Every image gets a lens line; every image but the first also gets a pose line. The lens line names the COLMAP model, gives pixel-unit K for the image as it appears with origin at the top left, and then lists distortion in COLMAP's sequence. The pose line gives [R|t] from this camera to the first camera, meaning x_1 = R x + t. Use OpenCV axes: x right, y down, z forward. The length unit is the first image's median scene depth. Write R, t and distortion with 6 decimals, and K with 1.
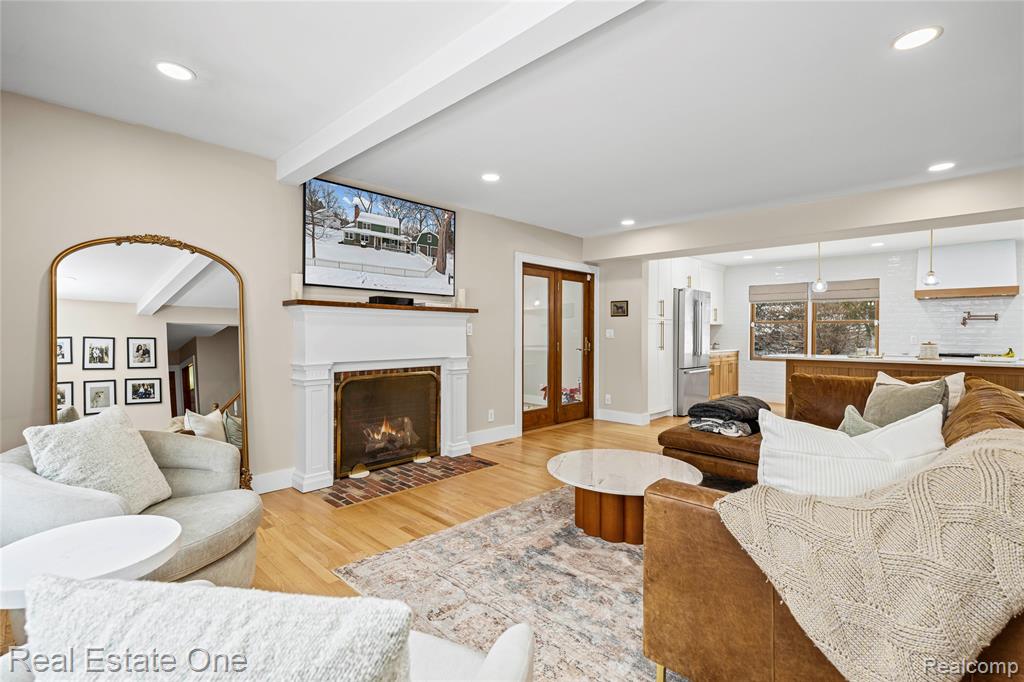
lens RADIAL K [[471.1, 0, 514.7], [0, 471.1, 332.7], [0, 0, 1]] dist [0.001842, 0.000312]
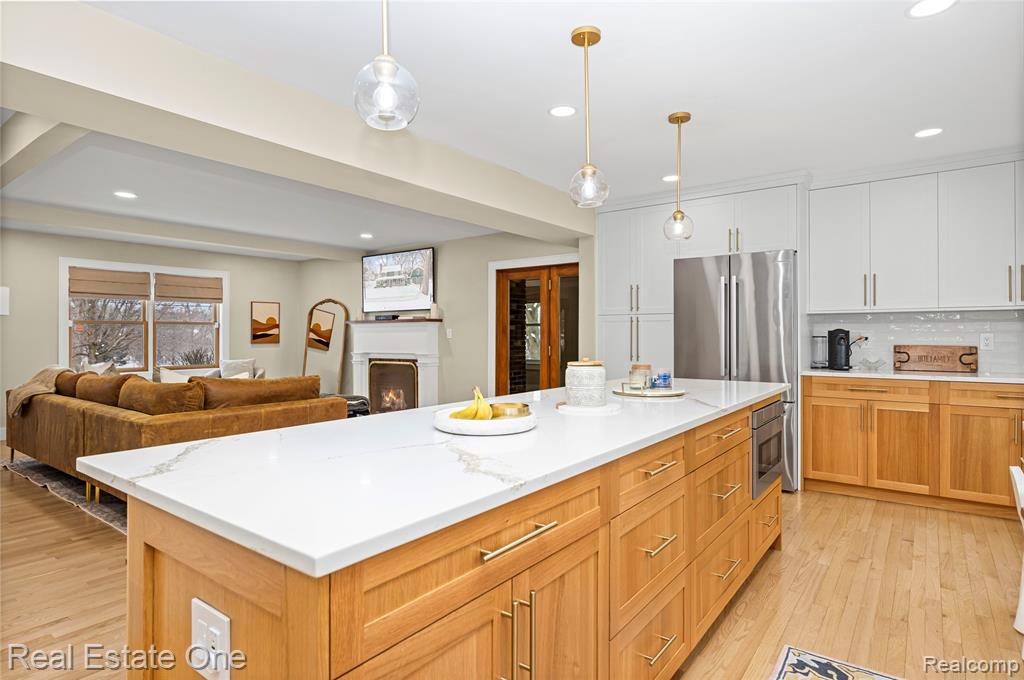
lens RADIAL K [[552.4, 0, 510.0], [0, 552.4, 331.6], [0, 0, 1]] dist [-0.002324, -0.001114]
pose [[0.130470, -0.012002, -0.991380, 1.630680], [0.003989, 0.999925, -0.011580, 0.006097], [0.991444, -0.002443, 0.130508, 1.115247]]
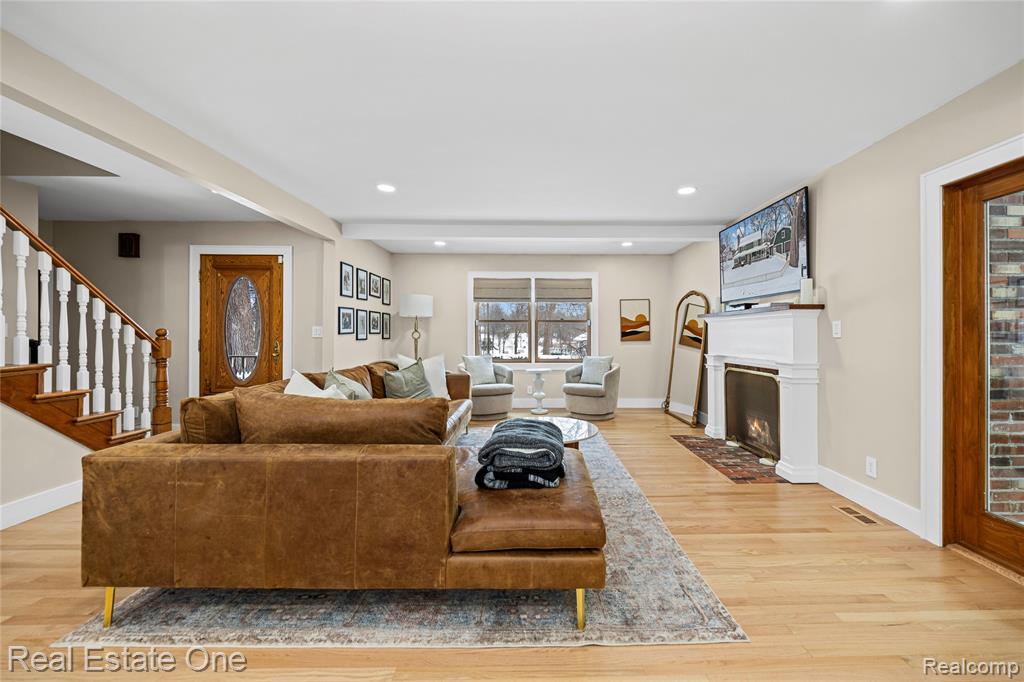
lens RADIAL K [[404.1, 0, 540.0], [0, 404.1, 331.5], [0, 0, 1]] dist [0.003339, -0.005936]
pose [[-0.696475, -0.012438, -0.717474, 0.770824], [-0.006491, 0.999918, -0.011033, 0.006794], [0.717552, -0.003027, -0.696498, 1.274507]]
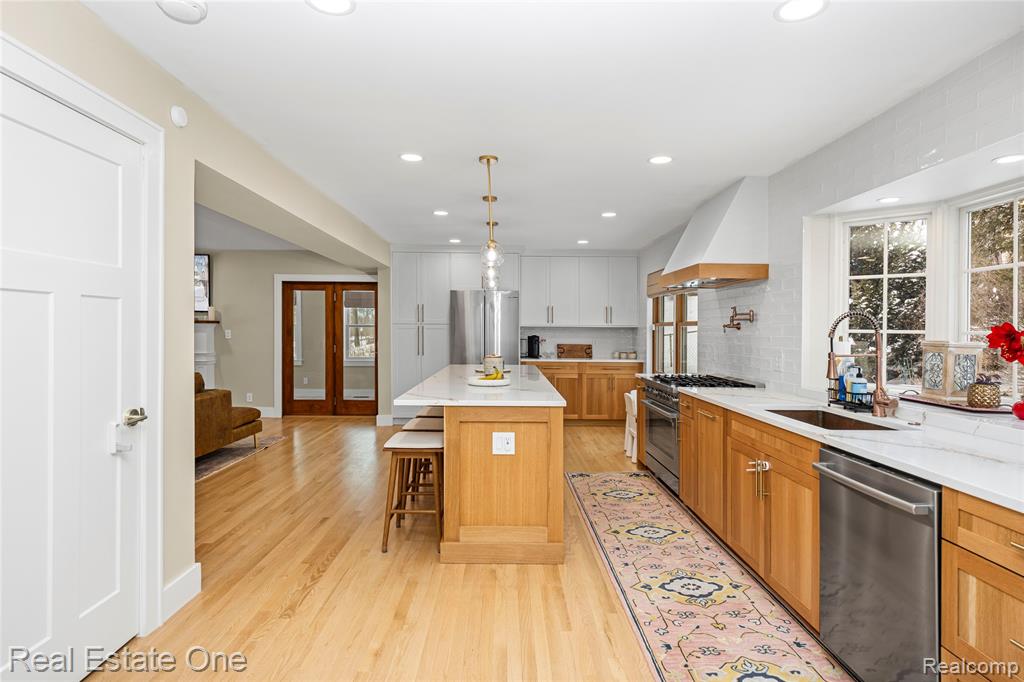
lens RADIAL K [[540.3, 0, 512.6], [0, 540.3, 333.8], [0, 0, 1]] dist [-0.004399, -0.001329]
pose [[0.712570, 0.005459, -0.701580, 1.909091], [-0.002695, 0.999984, 0.005043, -0.022267], [0.701596, -0.001703, 0.712573, 0.510159]]
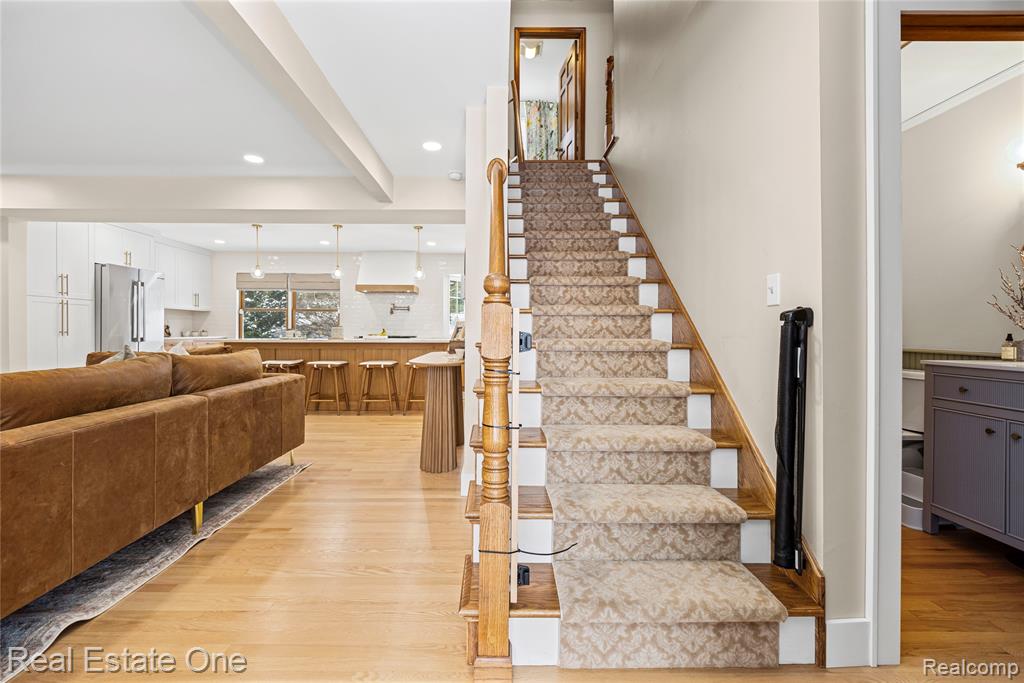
lens RADIAL K [[439.7, 0, 490.1], [0, 439.7, 333.0], [0, 0, 1]] dist [0.000508, 0.000258]
pose [[0.725533, -0.005974, 0.688162, 0.497684], [-0.001621, 0.999945, 0.010389, 0.035538], [-0.688186, -0.008653, 0.725483, -0.097228]]
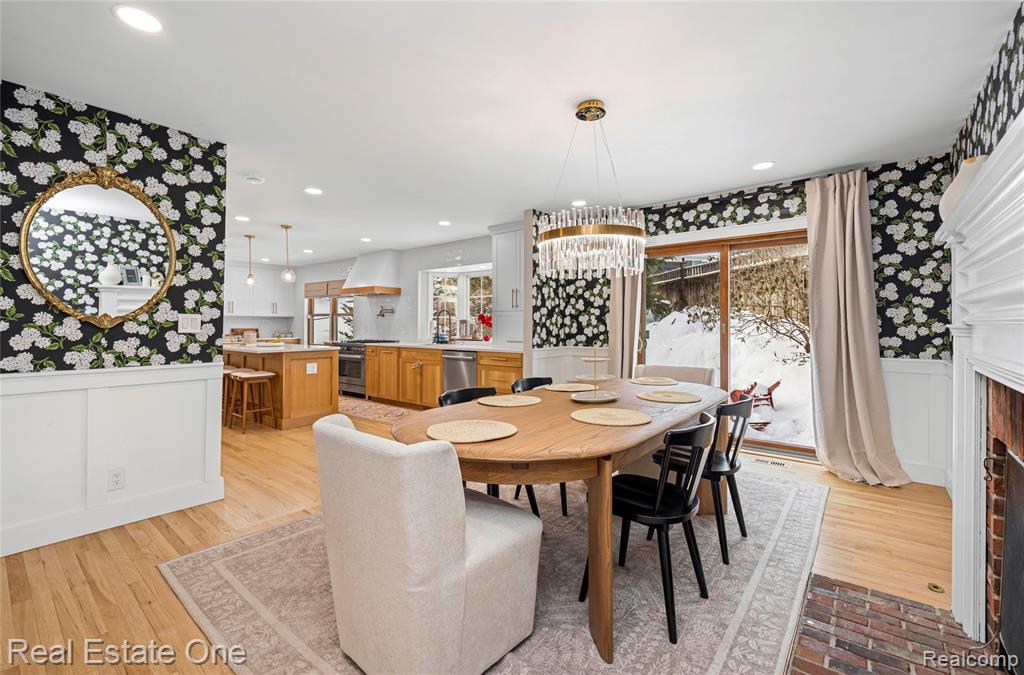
lens RADIAL K [[441.3, 0, 511.7], [0, 441.3, 323.2], [0, 0, 1]] dist [0.001769, 0.000064]
pose [[0.995360, -0.002739, 0.096179, 1.838762], [0.002903, 0.999995, -0.001564, 0.004040], [-0.096174, 0.001836, 0.995363, -0.292369]]
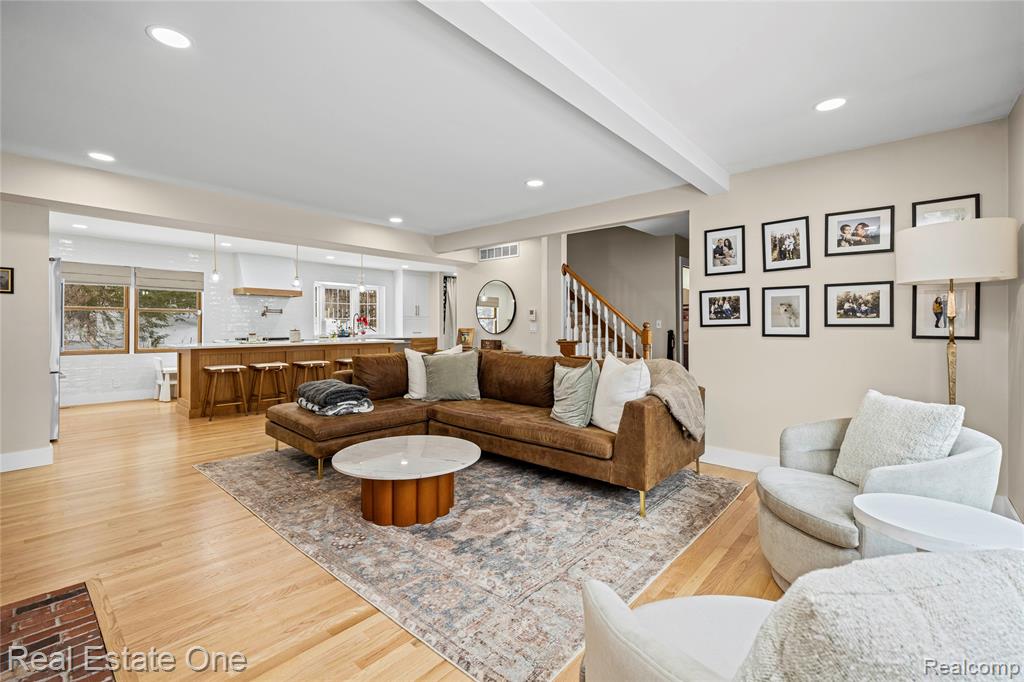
lens RADIAL K [[447.7, 0, 510.4], [0, 447.7, 328.3], [0, 0, 1]] dist [0.001166, -0.005185]
pose [[-0.049983, -0.012103, 0.998677, -0.530532], [-0.004111, 0.999921, 0.011912, -0.000195], [-0.998742, -0.003510, -0.050029, 0.575491]]
